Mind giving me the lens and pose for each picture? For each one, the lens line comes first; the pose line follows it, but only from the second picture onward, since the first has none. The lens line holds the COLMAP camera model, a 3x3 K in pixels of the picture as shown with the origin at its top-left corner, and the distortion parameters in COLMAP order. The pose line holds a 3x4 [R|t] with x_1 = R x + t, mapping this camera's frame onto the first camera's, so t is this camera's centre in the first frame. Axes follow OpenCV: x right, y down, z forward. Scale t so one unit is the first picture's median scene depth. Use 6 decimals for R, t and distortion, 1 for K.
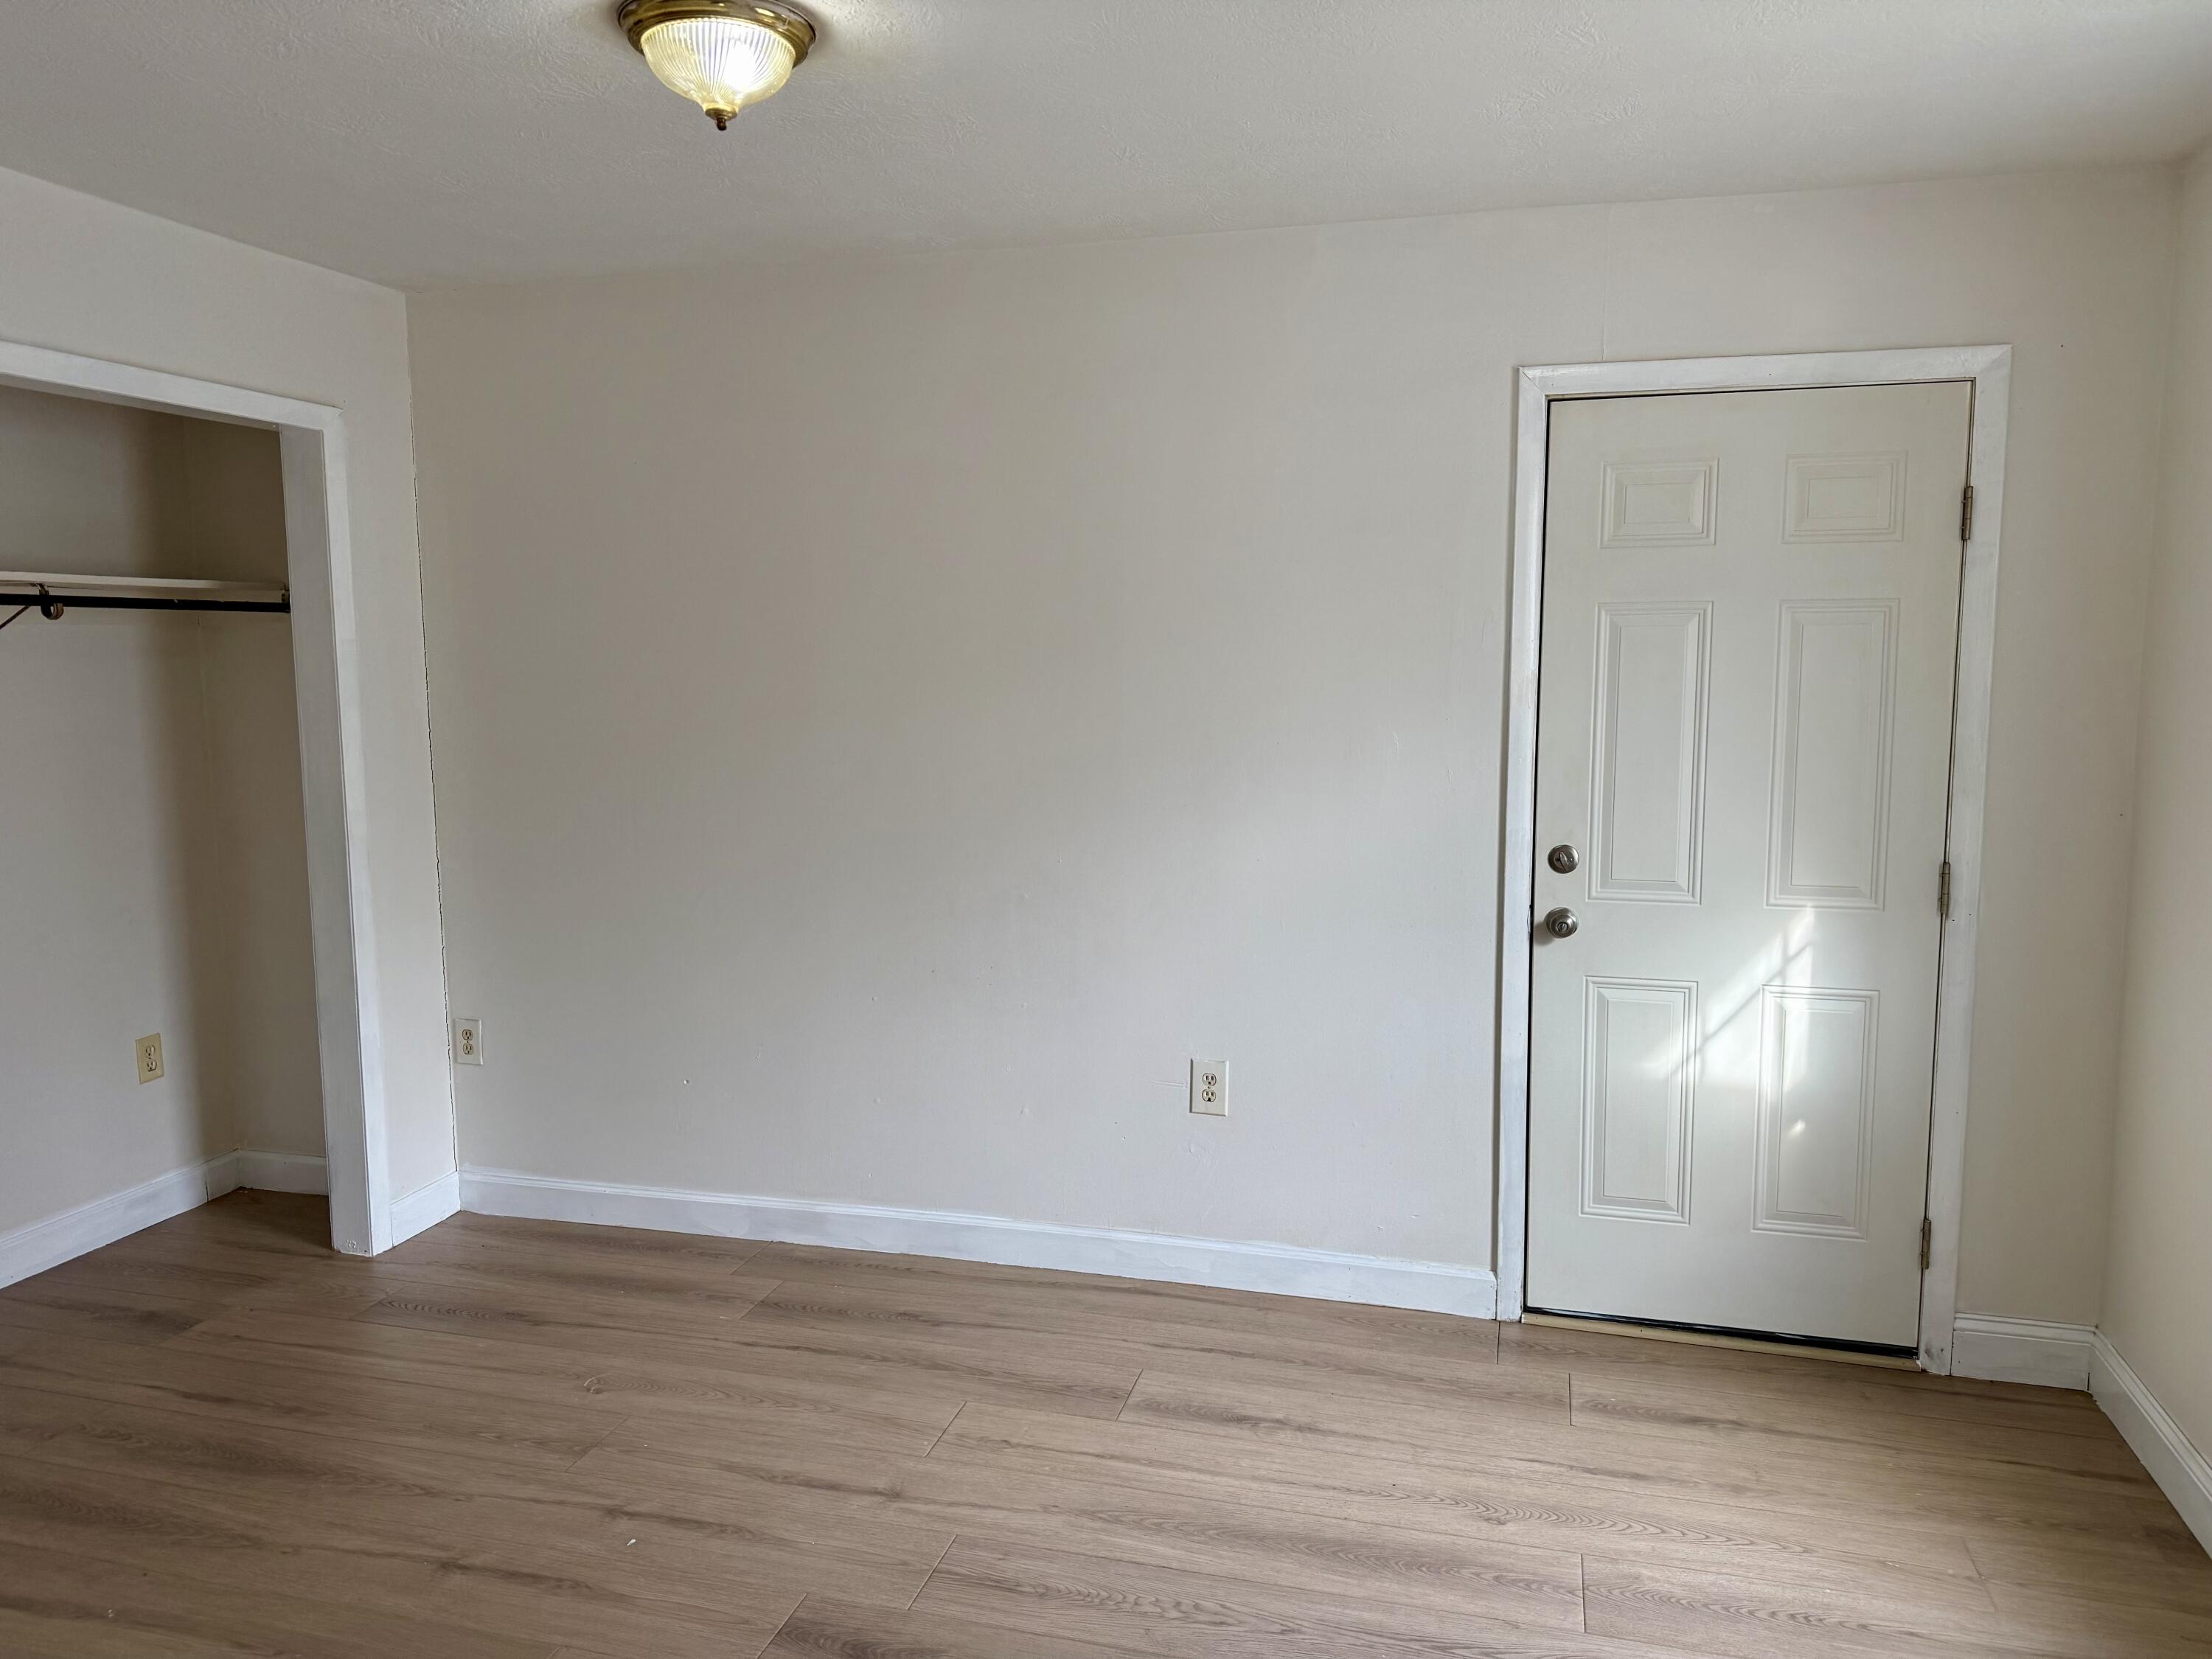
lens RADIAL K [[1581.4, 0, 1115.5], [0, 1581.4, 833.8], [0, 0, 1]] dist [0.013027, -0.005023]
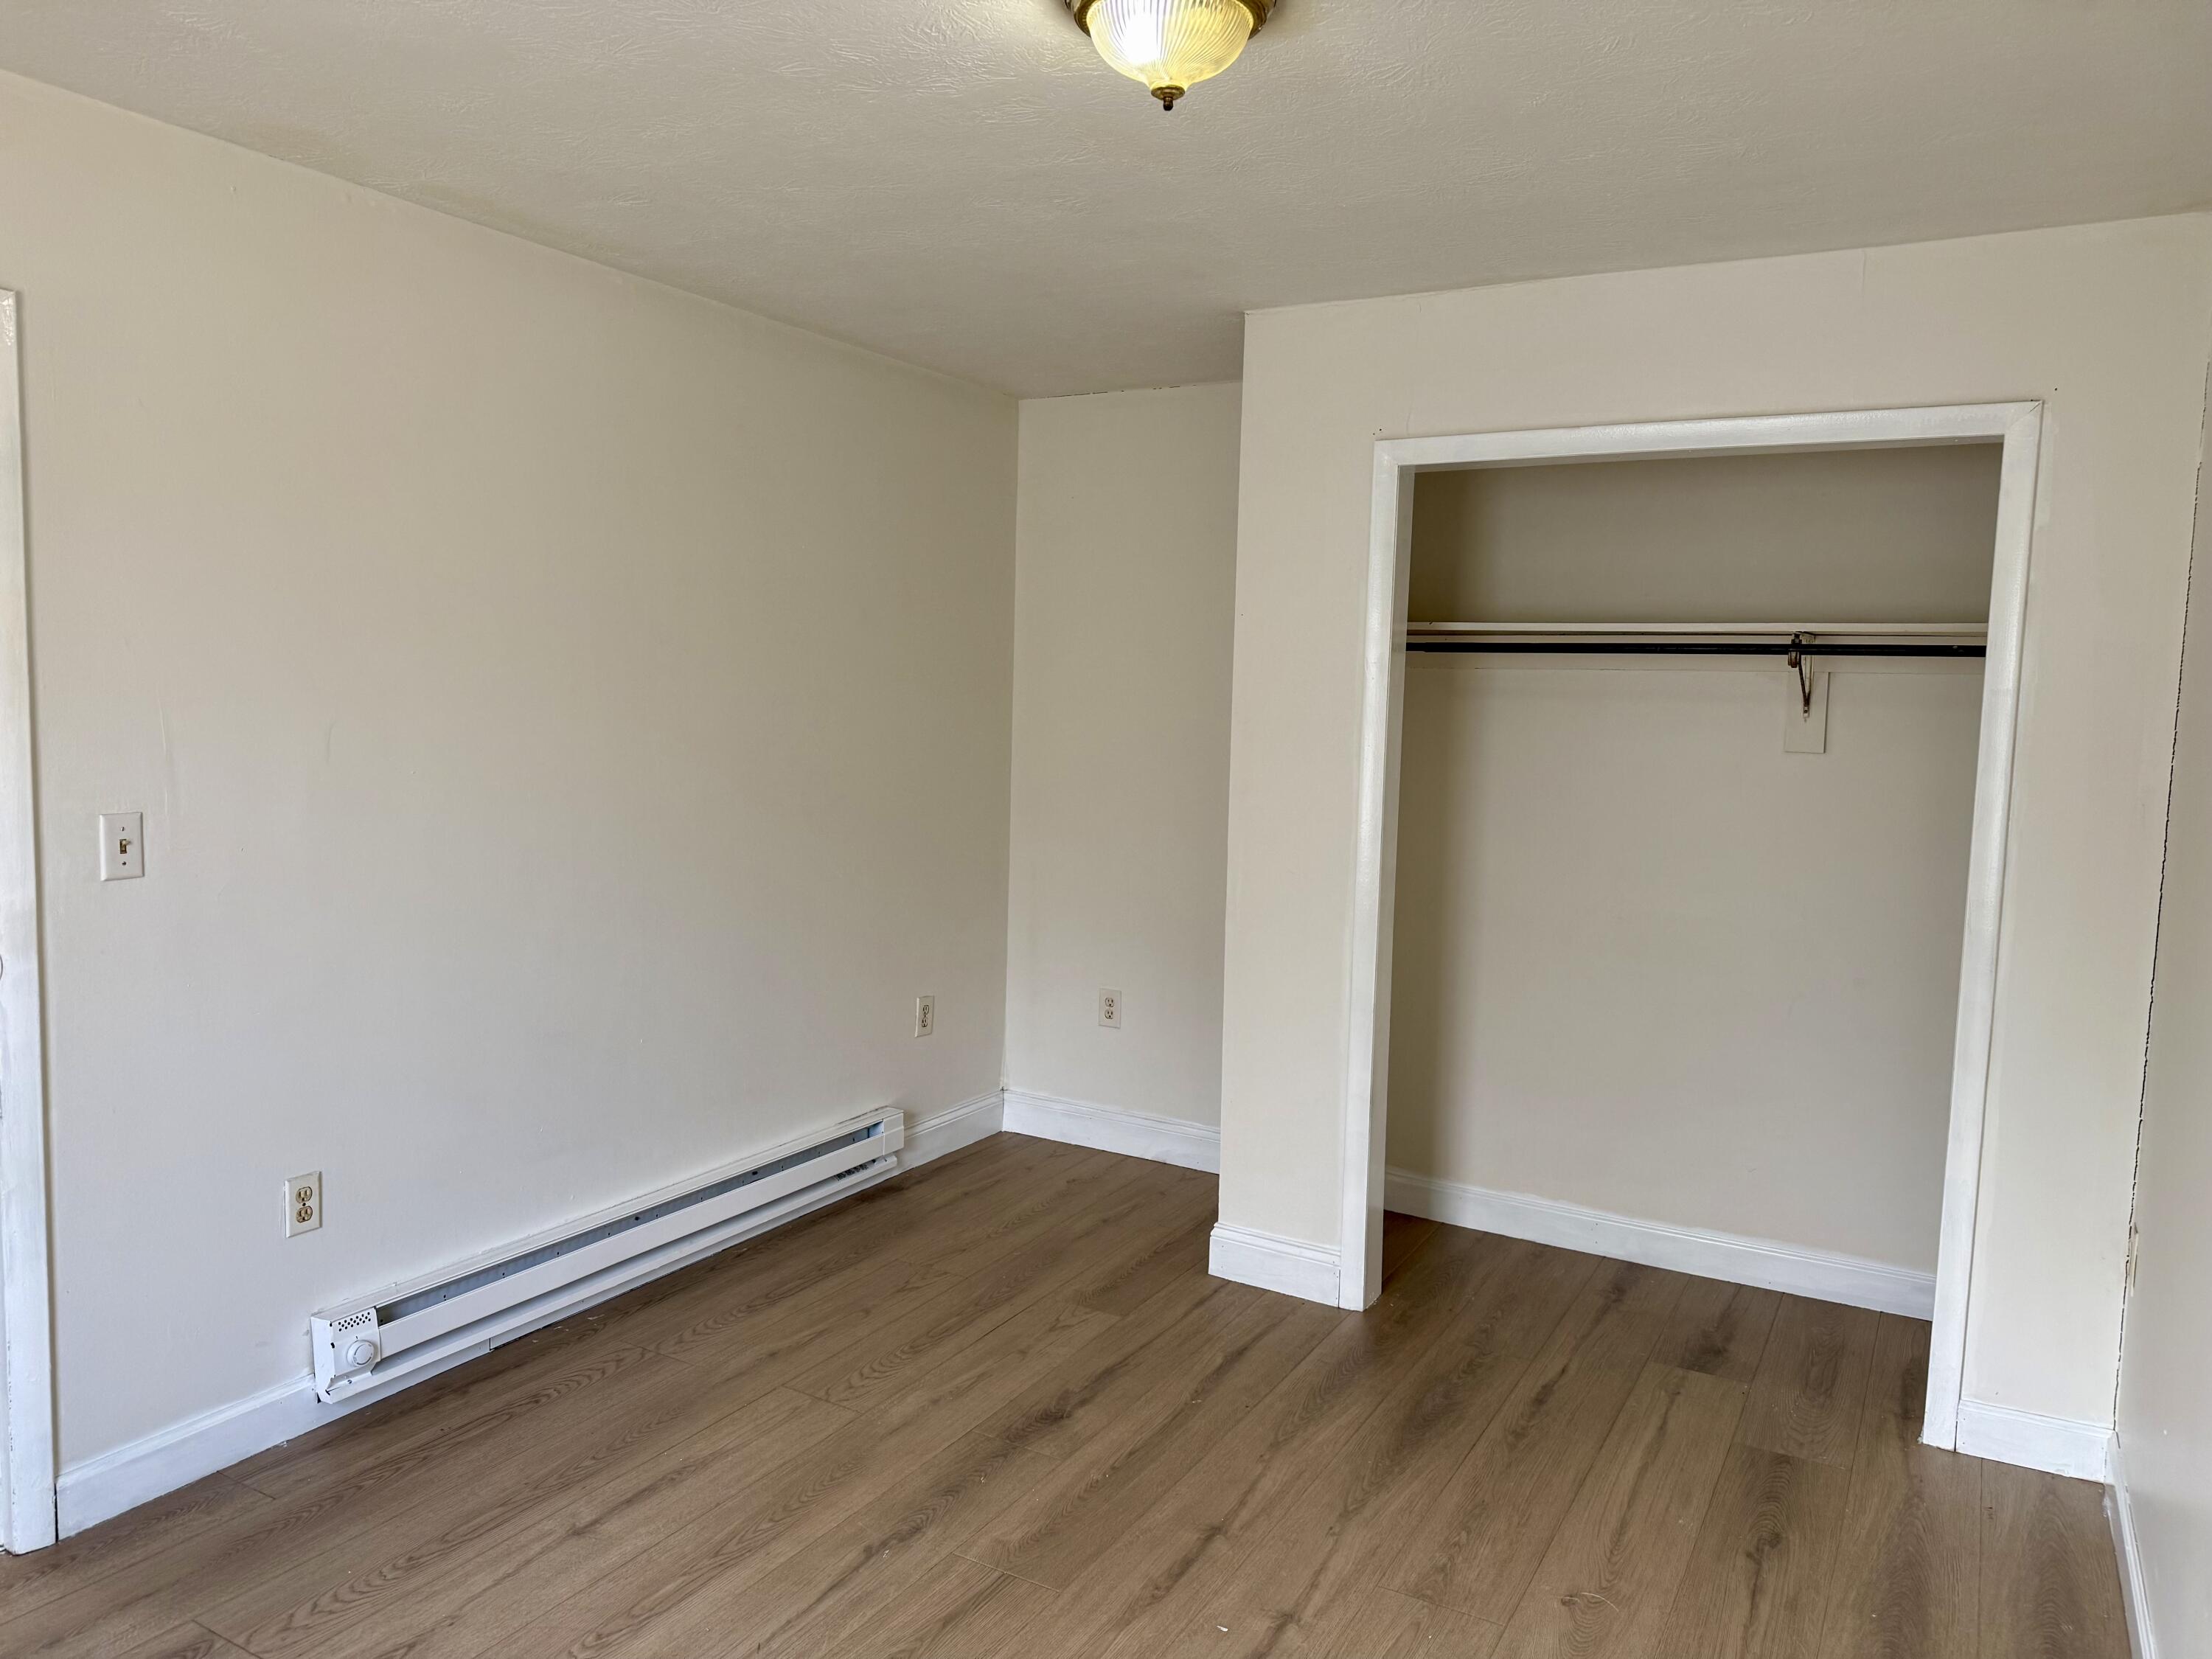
lens RADIAL K [[1581.4, 0, 1115.5], [0, 1581.4, 833.8], [0, 0, 1]] dist [0.013027, -0.005023]
pose [[-0.260202, 0.090068, -0.961344, 0.494851], [-0.135631, 0.982359, 0.128747, -0.112189], [0.955981, 0.163888, -0.243395, 0.937831]]
